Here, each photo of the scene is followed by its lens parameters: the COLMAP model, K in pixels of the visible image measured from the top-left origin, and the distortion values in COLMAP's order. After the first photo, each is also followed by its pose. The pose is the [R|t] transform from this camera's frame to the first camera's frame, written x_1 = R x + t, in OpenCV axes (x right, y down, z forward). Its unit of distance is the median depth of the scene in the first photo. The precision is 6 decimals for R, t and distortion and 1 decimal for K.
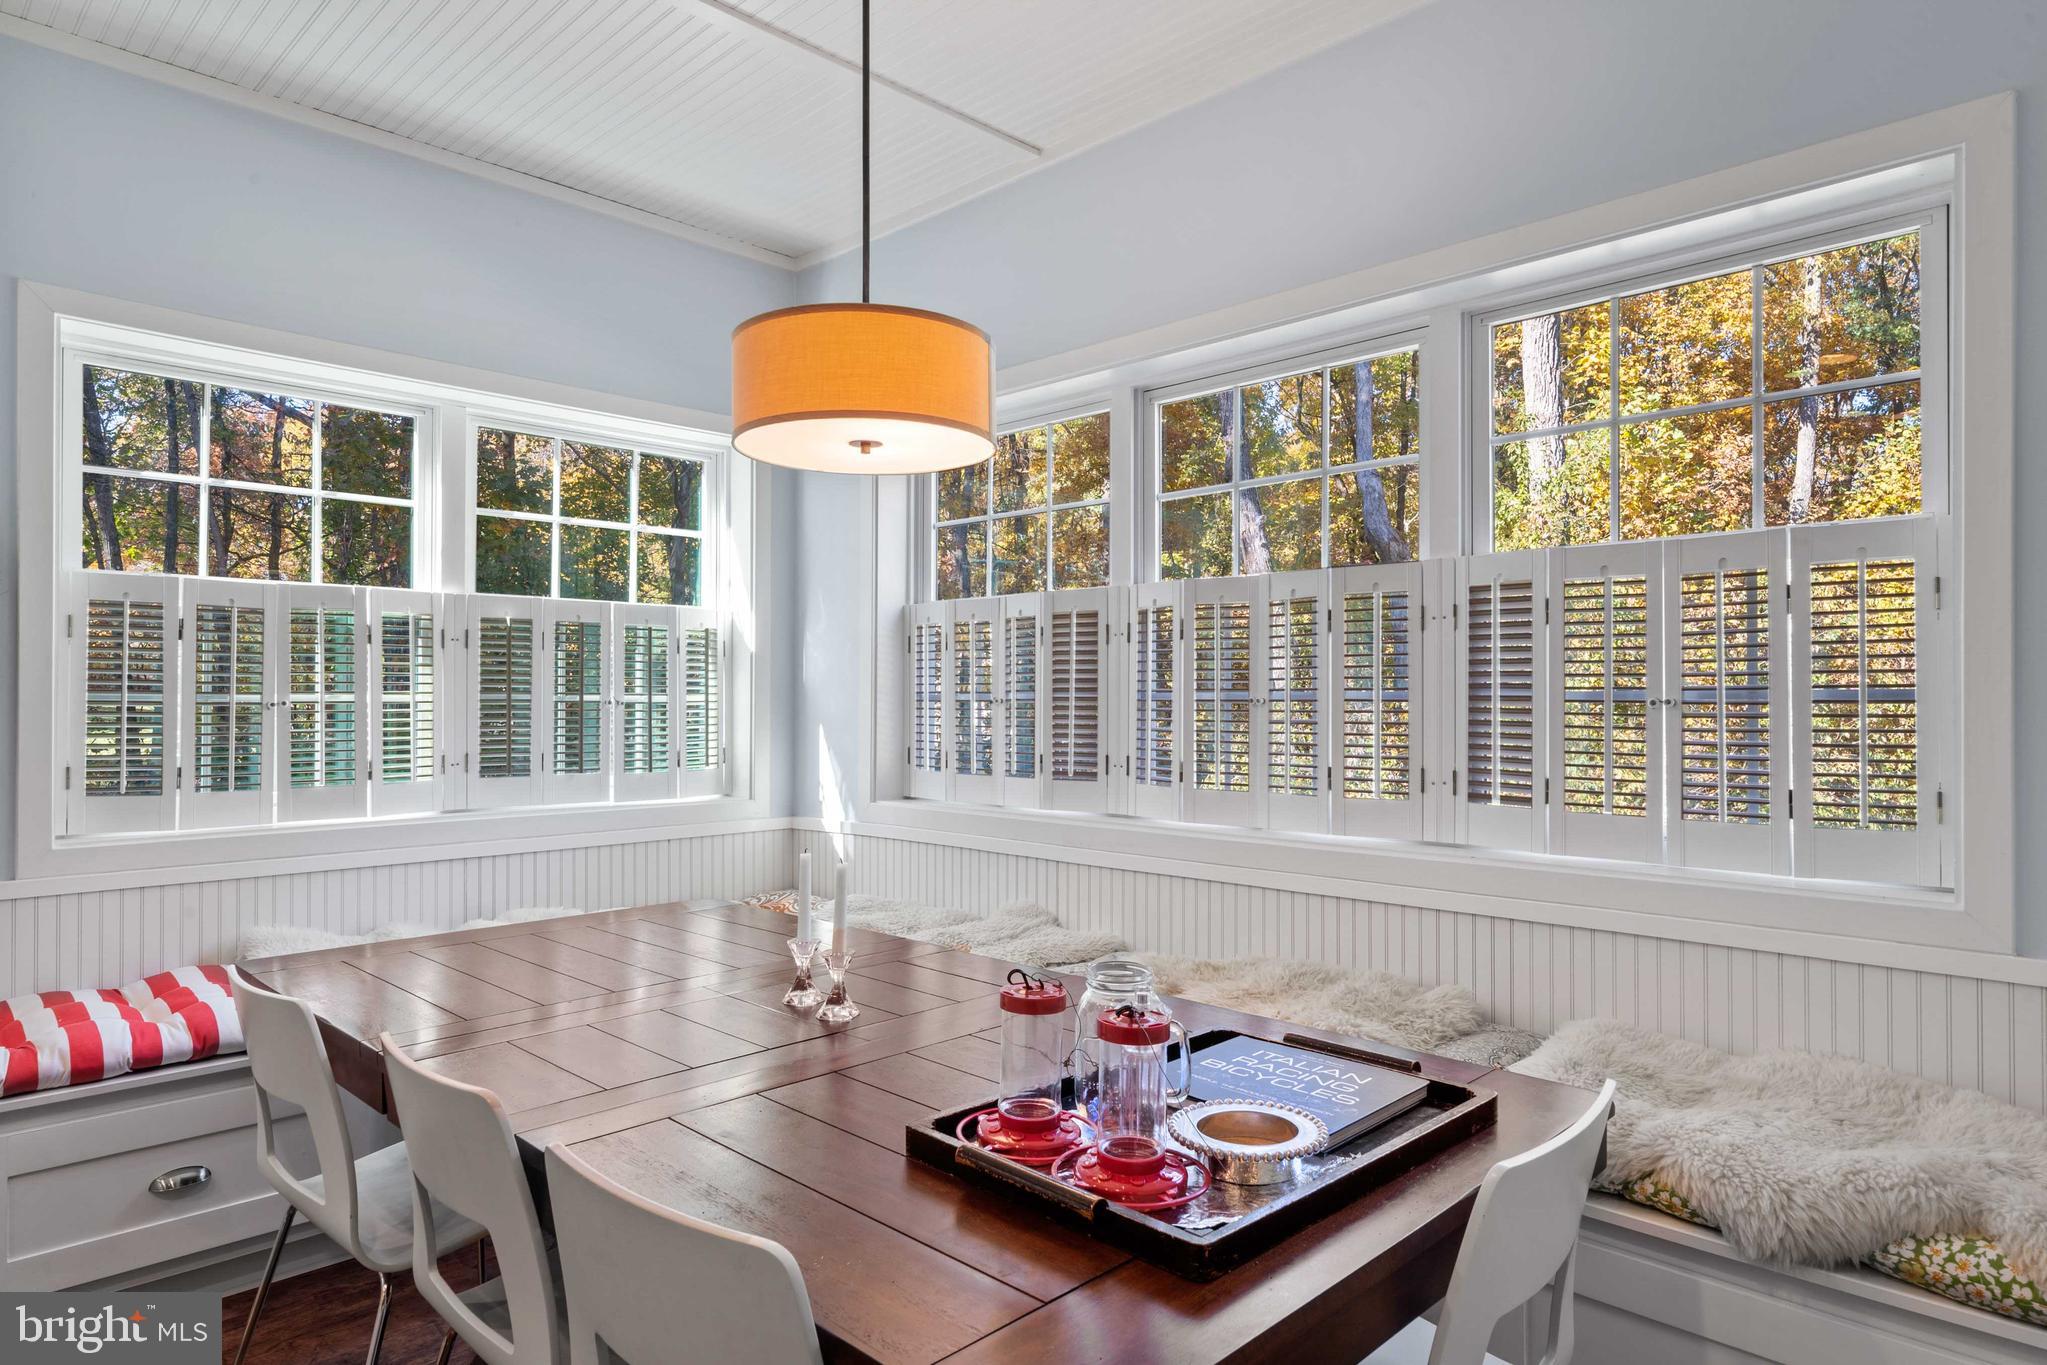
lens RADIAL K [[1269.2, 0, 1064.0], [0, 1269.2, 661.6], [0, 0, 1]] dist [-0.005609, 0.002301]
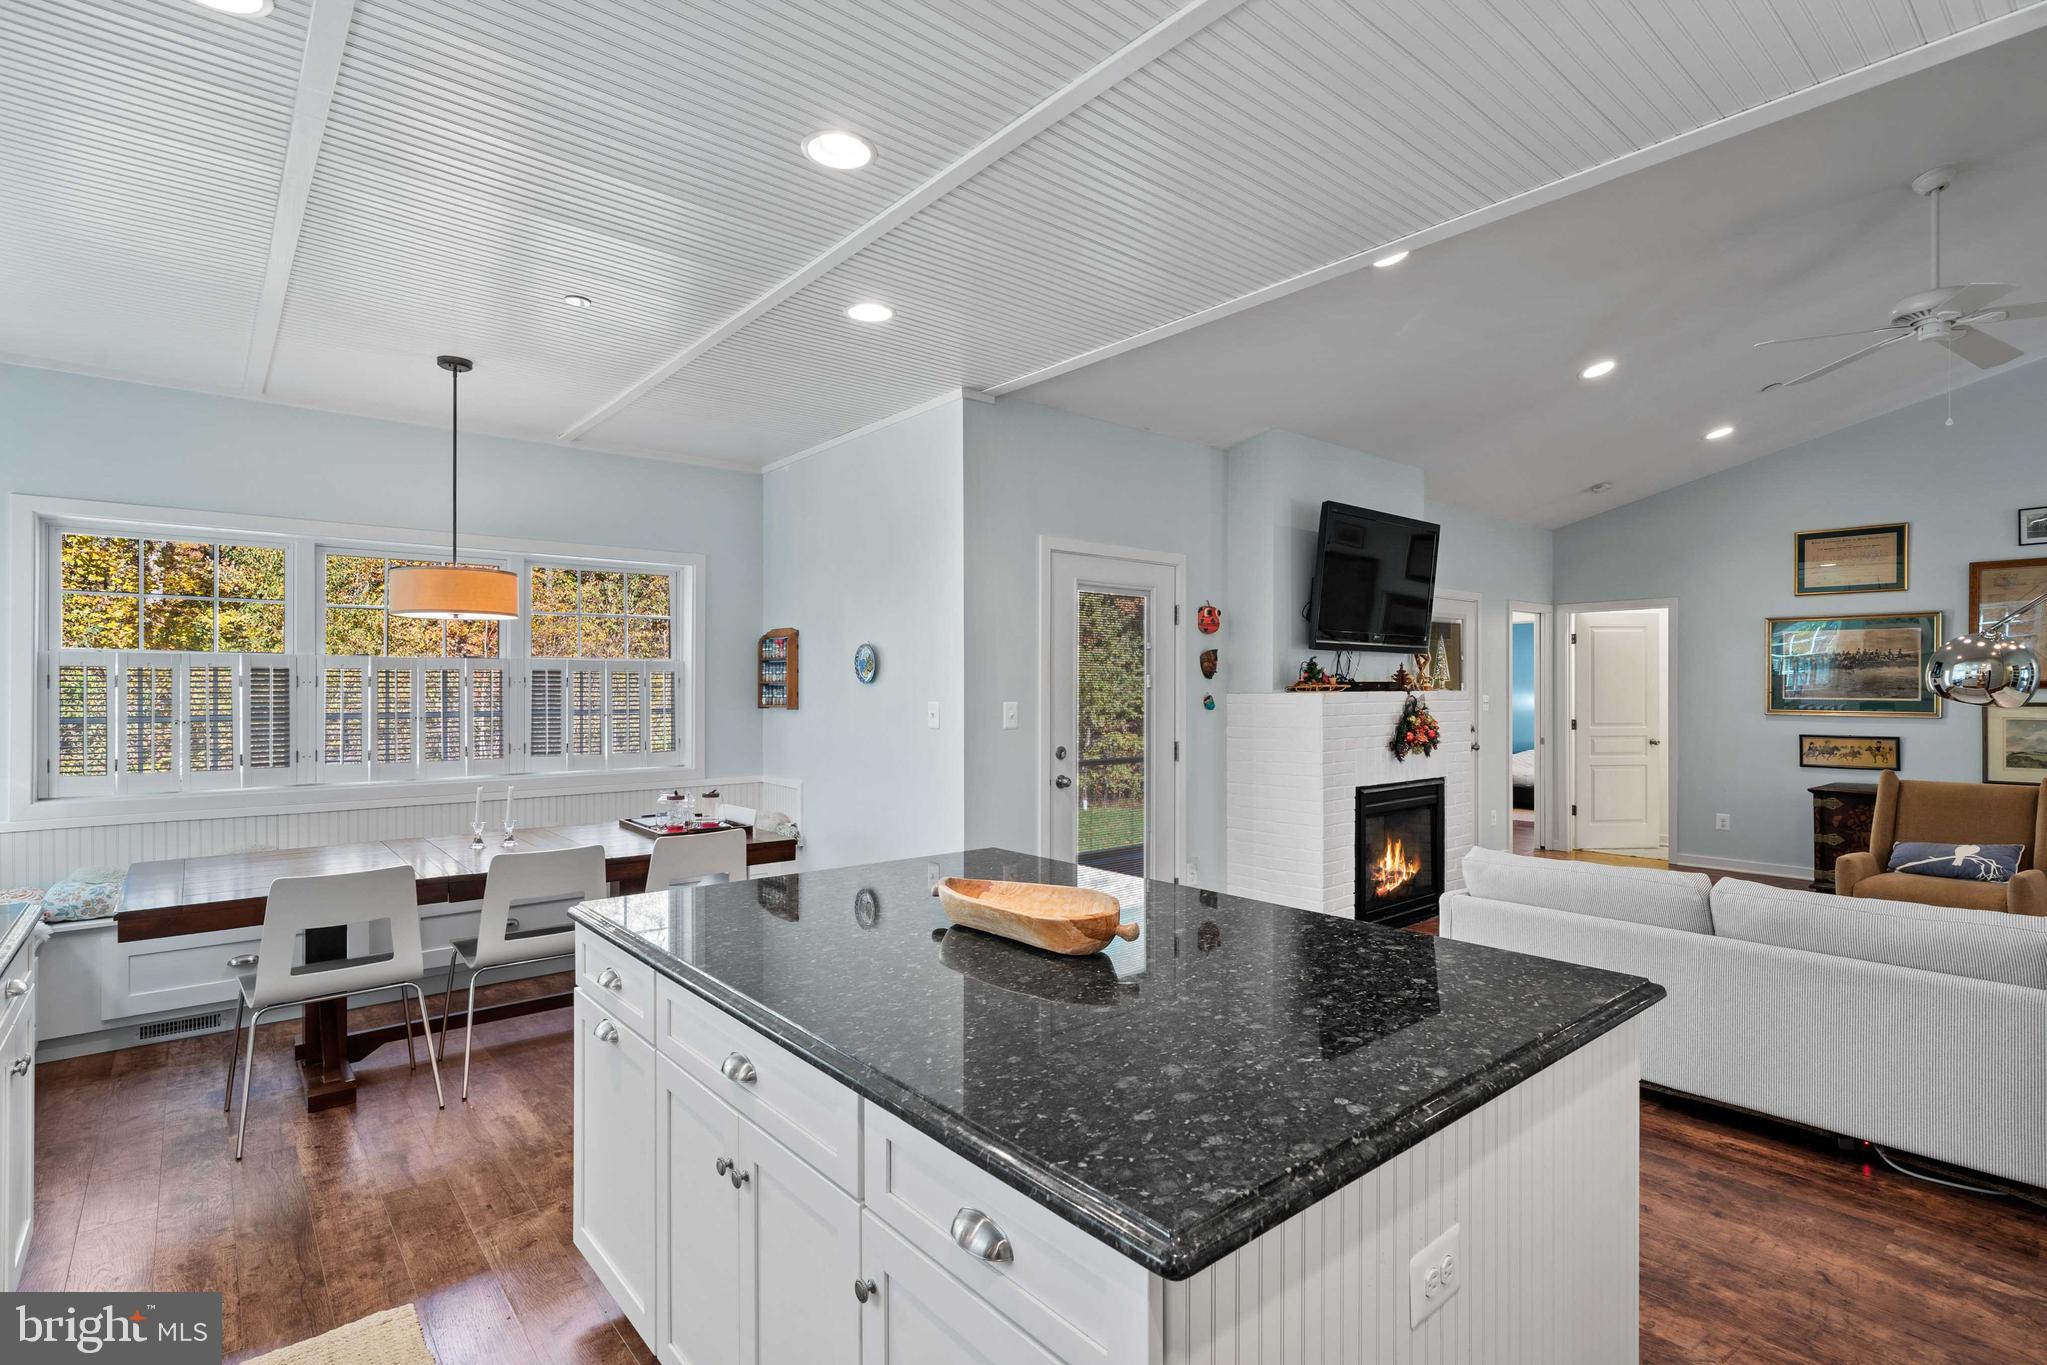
lens RADIAL K [[989.4, 0, 1026.6], [0, 989.4, 686.0], [0, 0, 1]] dist [-0.000648, 0.000725]
pose [[0.104704, 0.000779, 0.994503, -1.163623], [-0.026337, 0.999651, 0.001990, -0.043617], [-0.994155, -0.026400, 0.104688, -0.133550]]
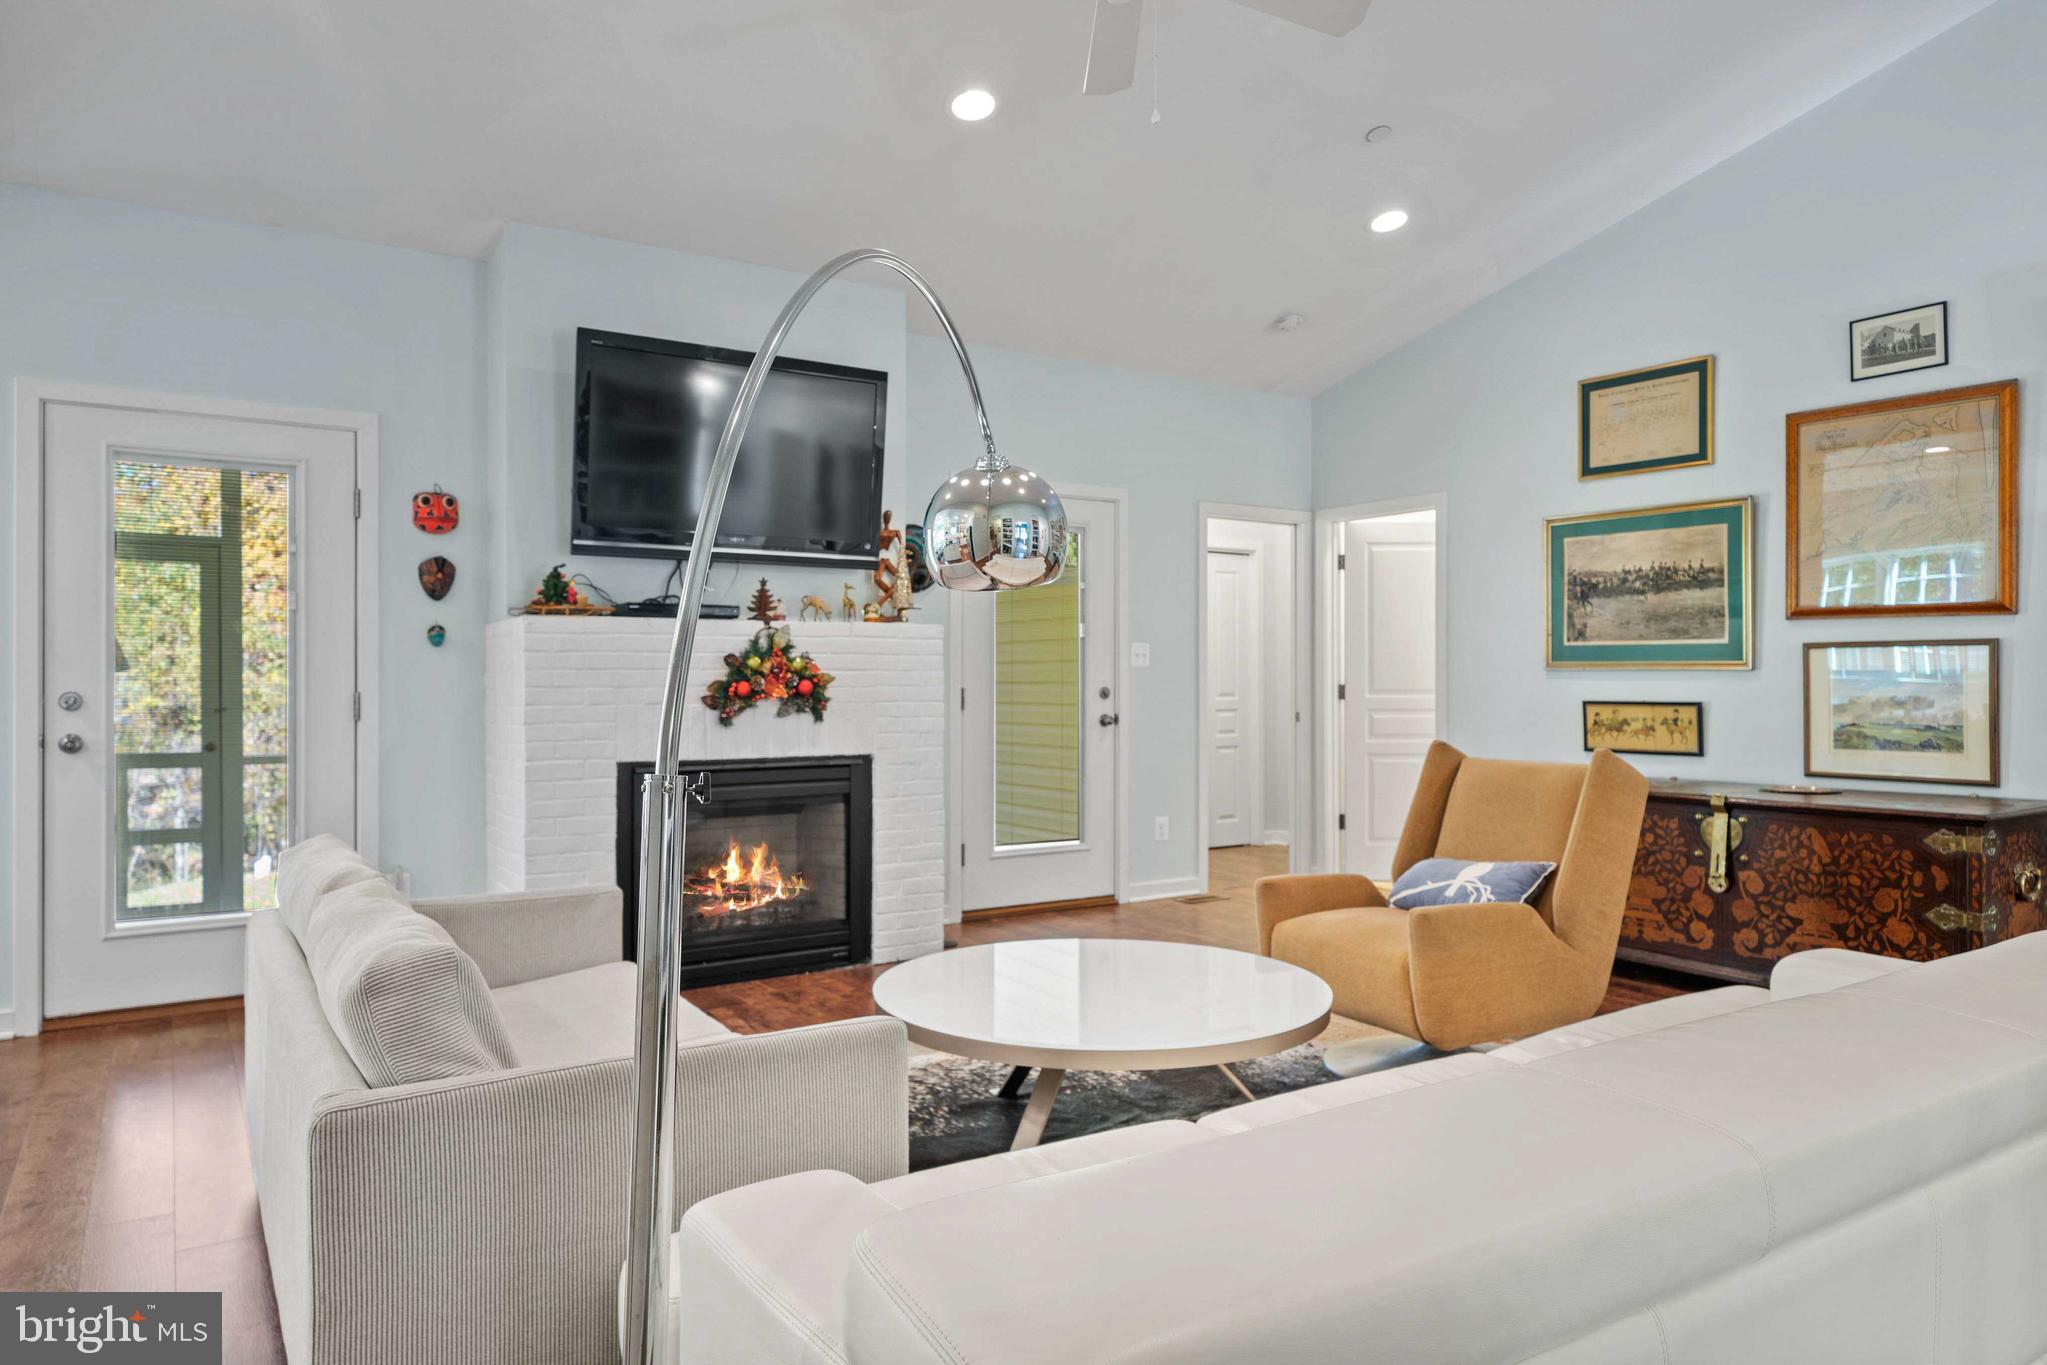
lens RADIAL K [[1305.5, 0, 1020.2], [0, 1305.5, 681.1], [0, 0, 1]] dist [-0.002432, 0.006756]
pose [[0.225968, -0.003069, 0.974130, -0.788397], [-0.026521, 0.999605, 0.009301, -0.003182], [-0.973774, -0.027936, 0.225798, -1.176155]]
